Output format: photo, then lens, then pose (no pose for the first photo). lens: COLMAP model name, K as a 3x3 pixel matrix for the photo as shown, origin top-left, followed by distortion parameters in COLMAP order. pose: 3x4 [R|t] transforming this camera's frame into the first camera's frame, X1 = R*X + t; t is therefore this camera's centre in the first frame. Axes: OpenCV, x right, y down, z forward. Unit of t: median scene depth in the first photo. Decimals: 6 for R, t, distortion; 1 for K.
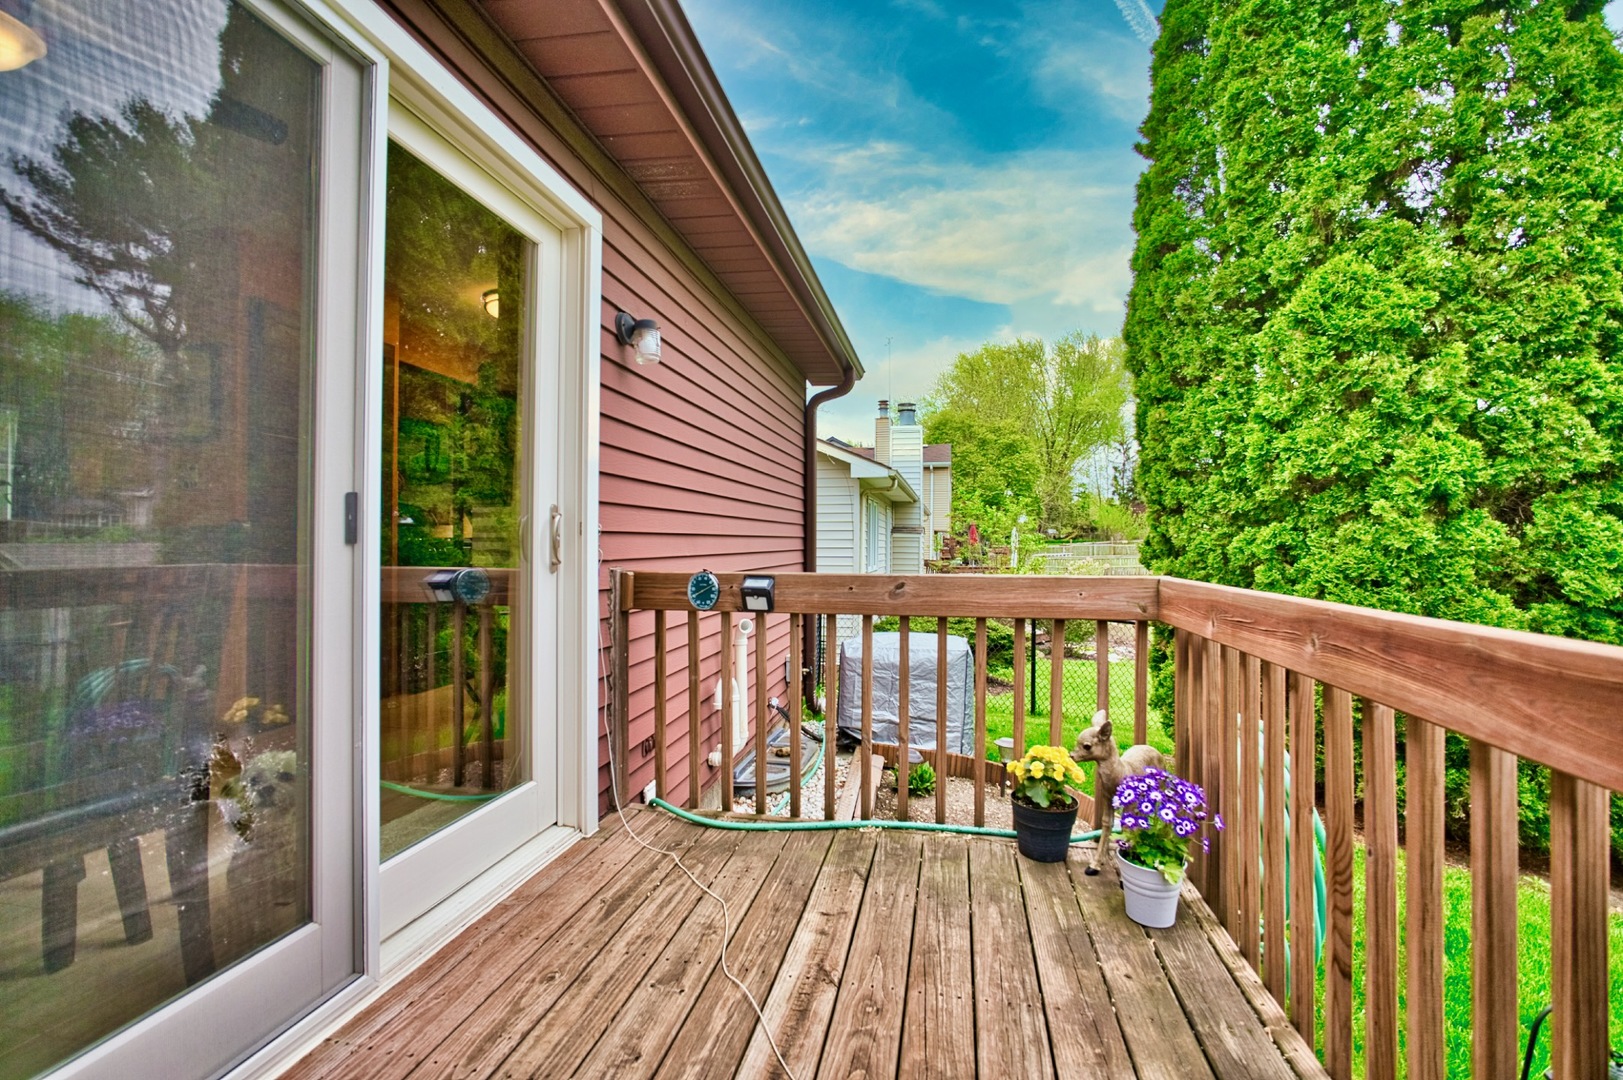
lens RADIAL K [[703.8, 0, 811.5], [0, 703.8, 540.0], [0, 0, 1]] dist [-0.025282, 0.006540]
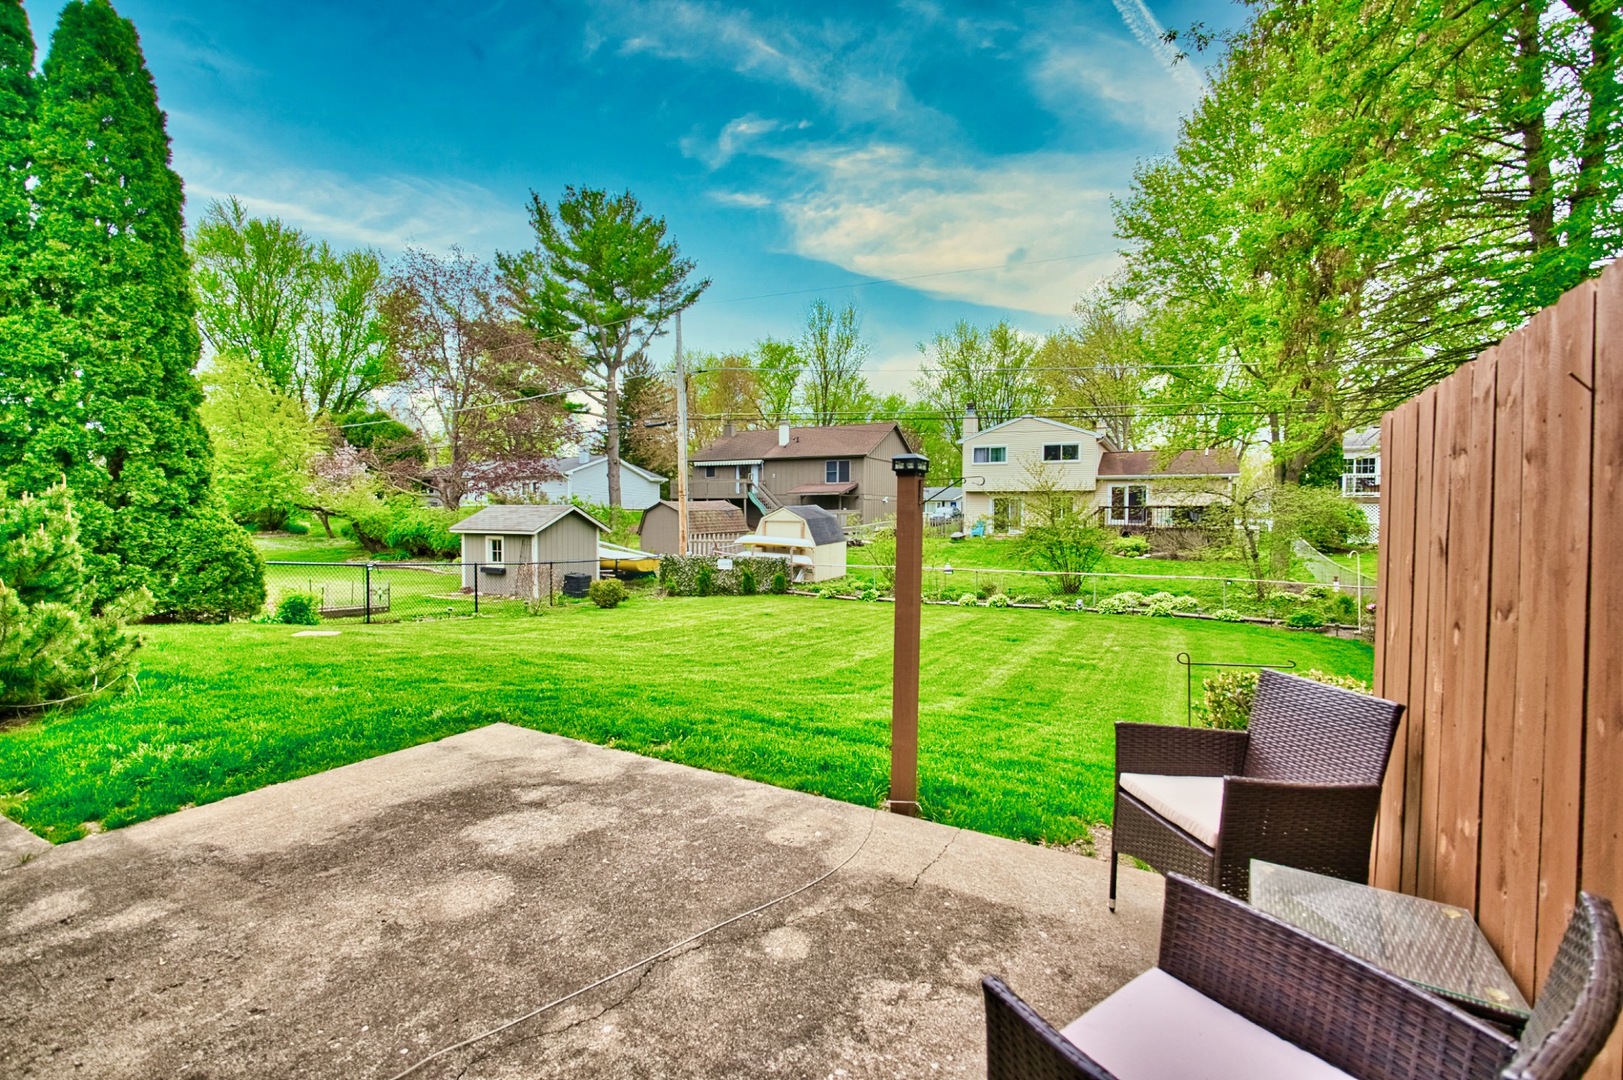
lens RADIAL K [[704.2, 0, 810.6], [0, 704.2, 536.8], [0, 0, 1]] dist [-0.022740, 0.005873]
pose [[0.274837, -0.028585, 0.961066, -0.460966], [-0.011673, 0.999385, 0.033063, 0.090221], [-0.961420, -0.020305, 0.274334, -1.699691]]
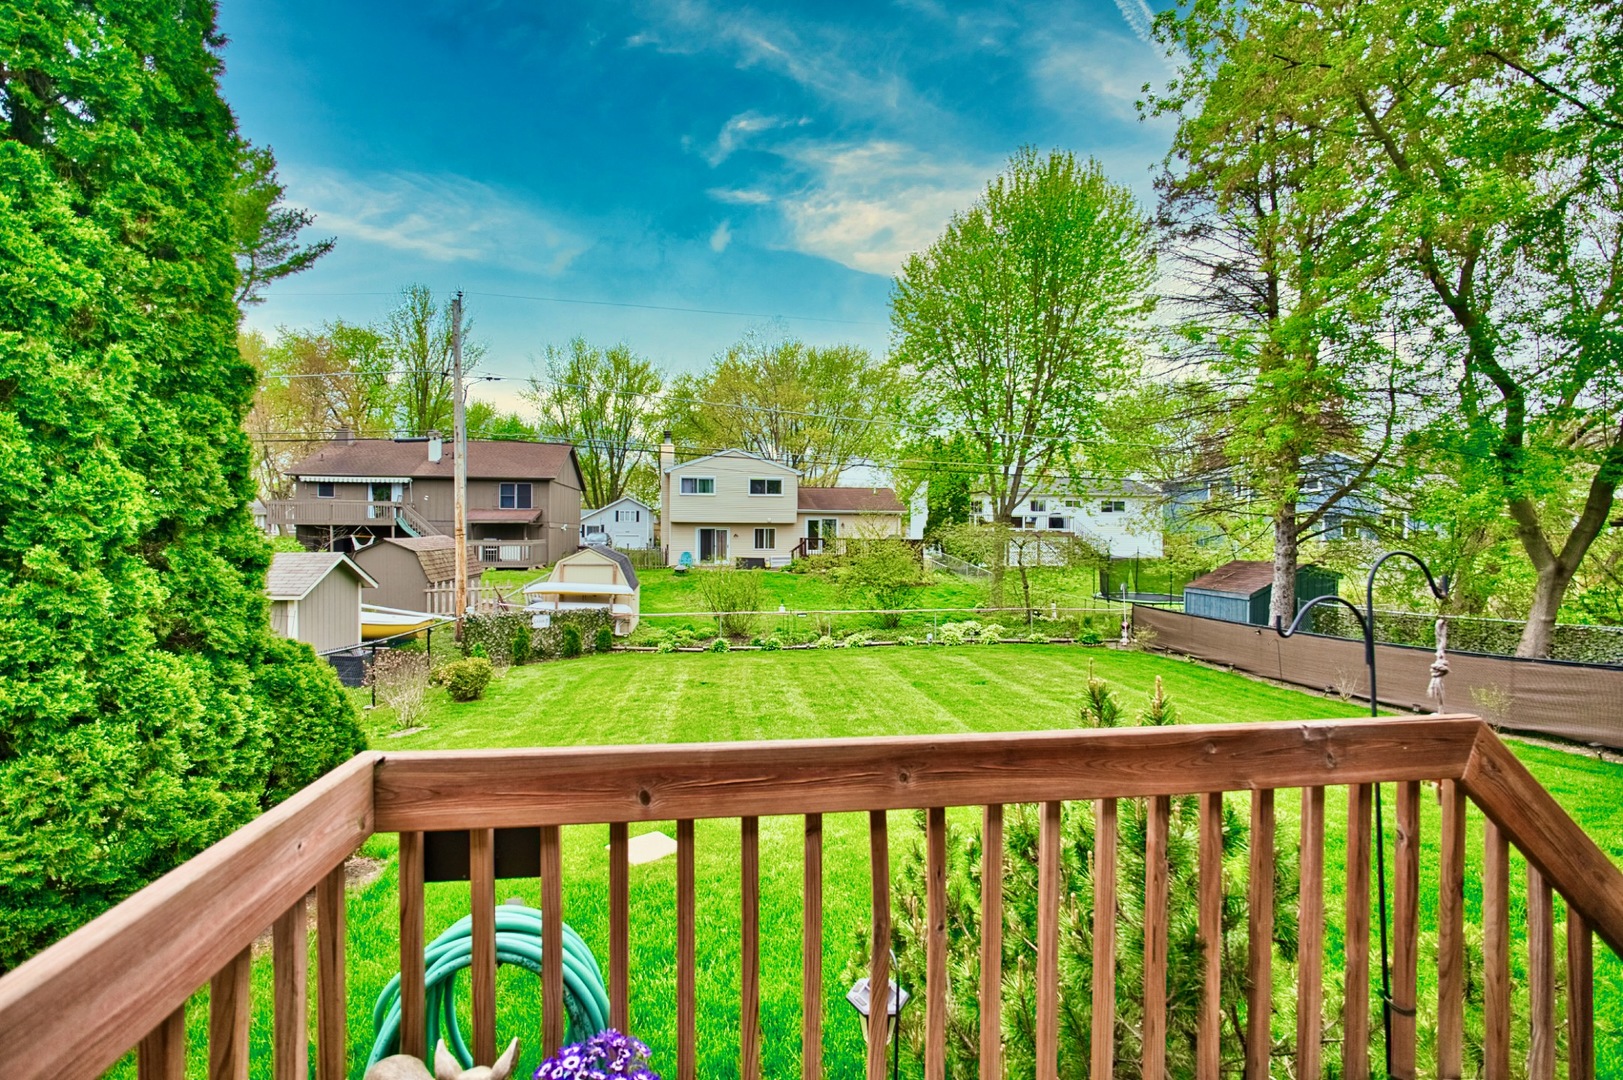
lens RADIAL K [[704.2, 0, 810.6], [0, 704.2, 536.8], [0, 0, 1]] dist [-0.022740, 0.005873]
pose [[-0.332031, -0.004306, 0.943259, -0.093034], [-0.011482, 0.999934, 0.000523, -0.078619], [-0.943199, -0.010656, -0.332058, 0.517128]]
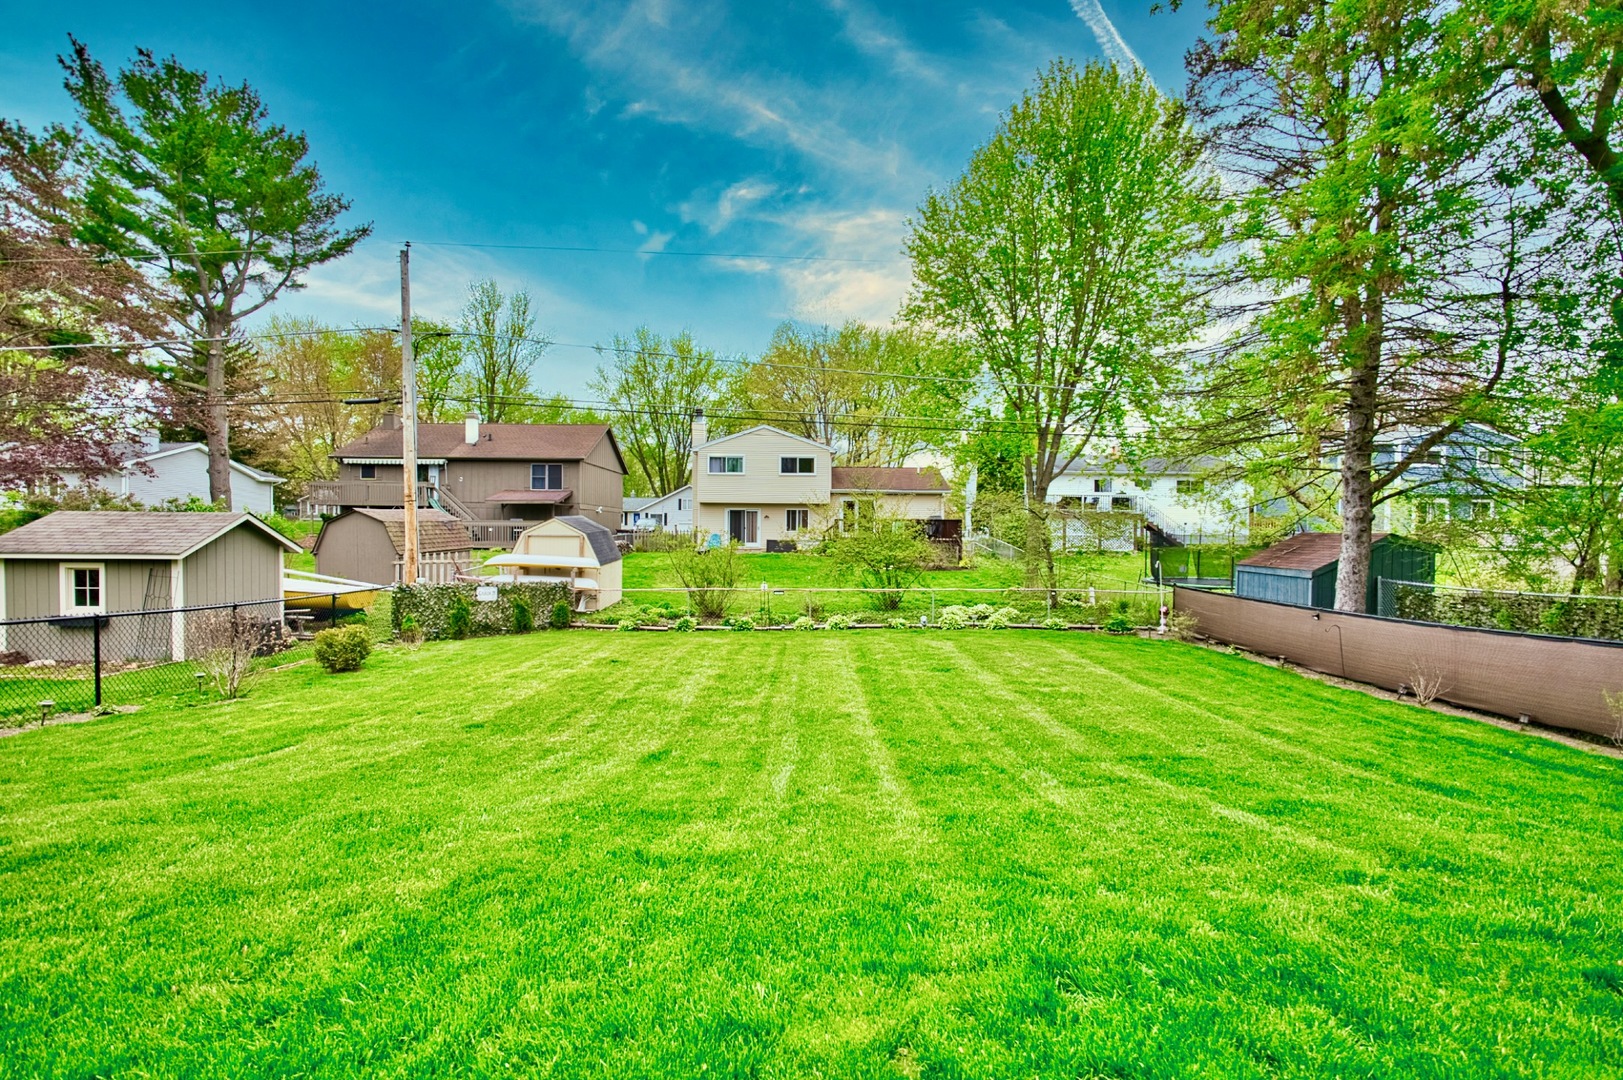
lens RADIAL K [[703.8, 0, 811.5], [0, 703.8, 540.0], [0, 0, 1]] dist [-0.025282, 0.006540]
pose [[-0.215404, -0.017711, 0.976364, 0.287178], [-0.013457, 0.999794, 0.015167, 0.092197], [-0.976432, -0.009871, -0.215598, -0.407019]]
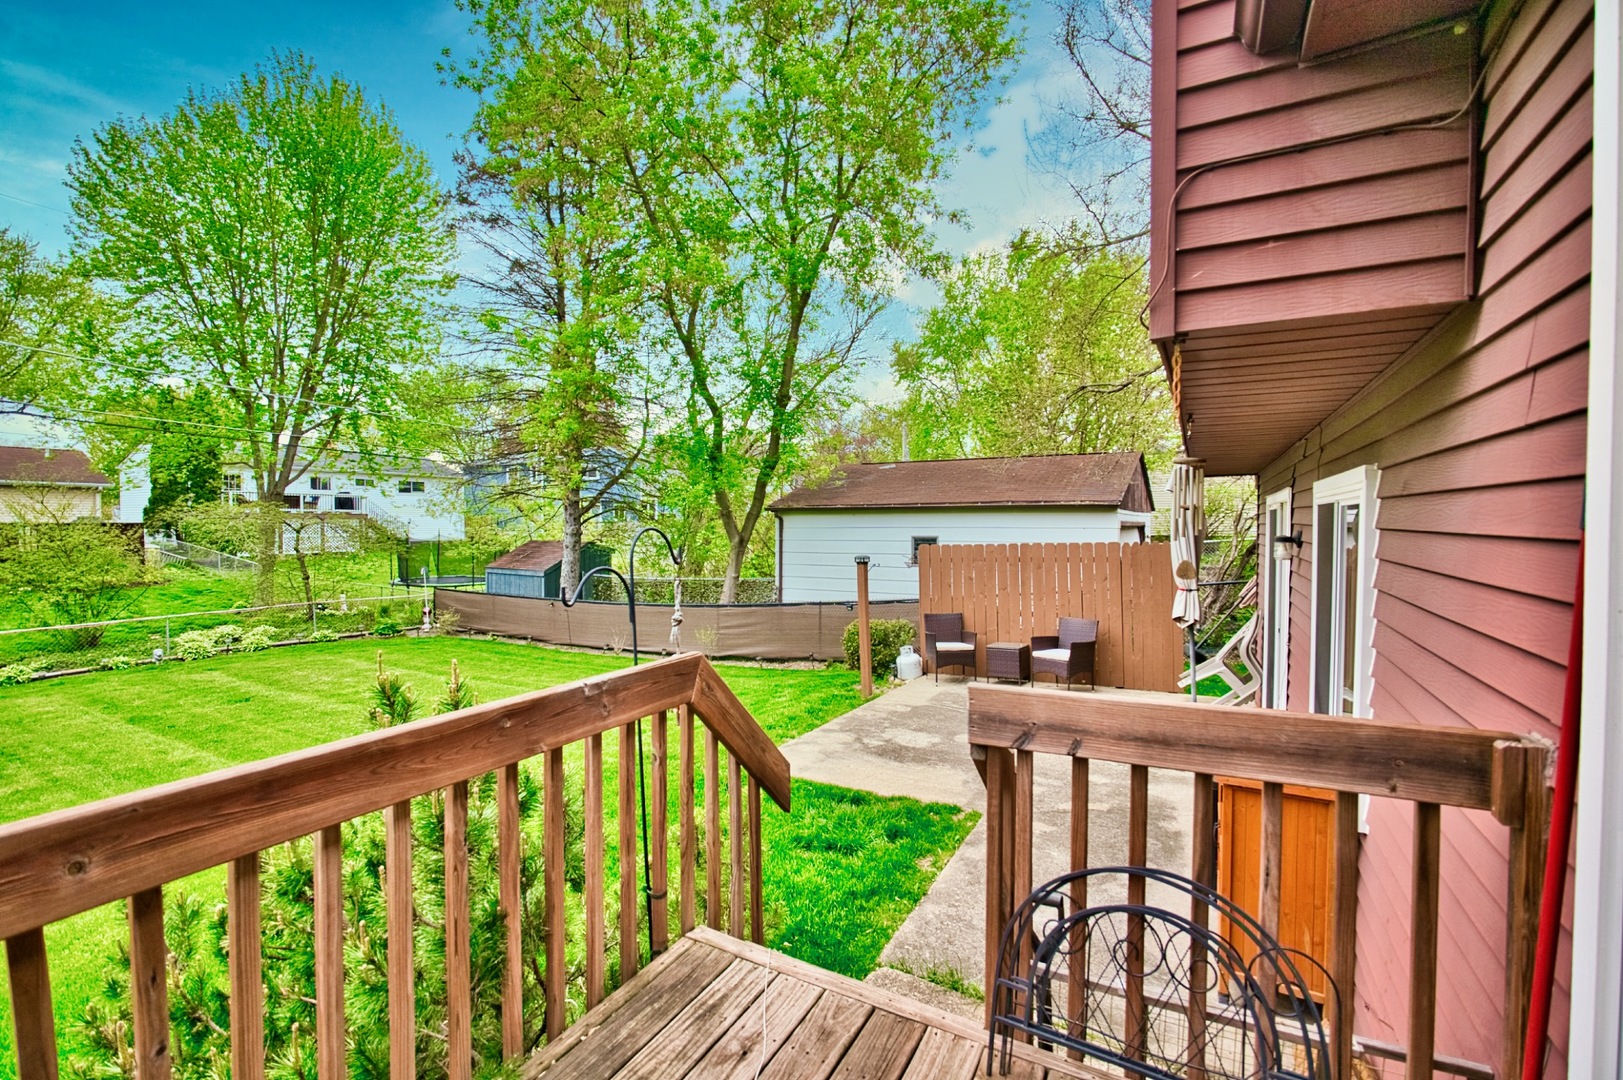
lens RADIAL K [[703.8, 0, 811.5], [0, 703.8, 540.0], [0, 0, 1]] dist [-0.025282, 0.006540]
pose [[-0.953339, -0.011837, 0.301668, -0.083299], [-0.005434, 0.999742, 0.022055, -0.075995], [-0.301852, 0.019386, -0.953158, 0.497436]]
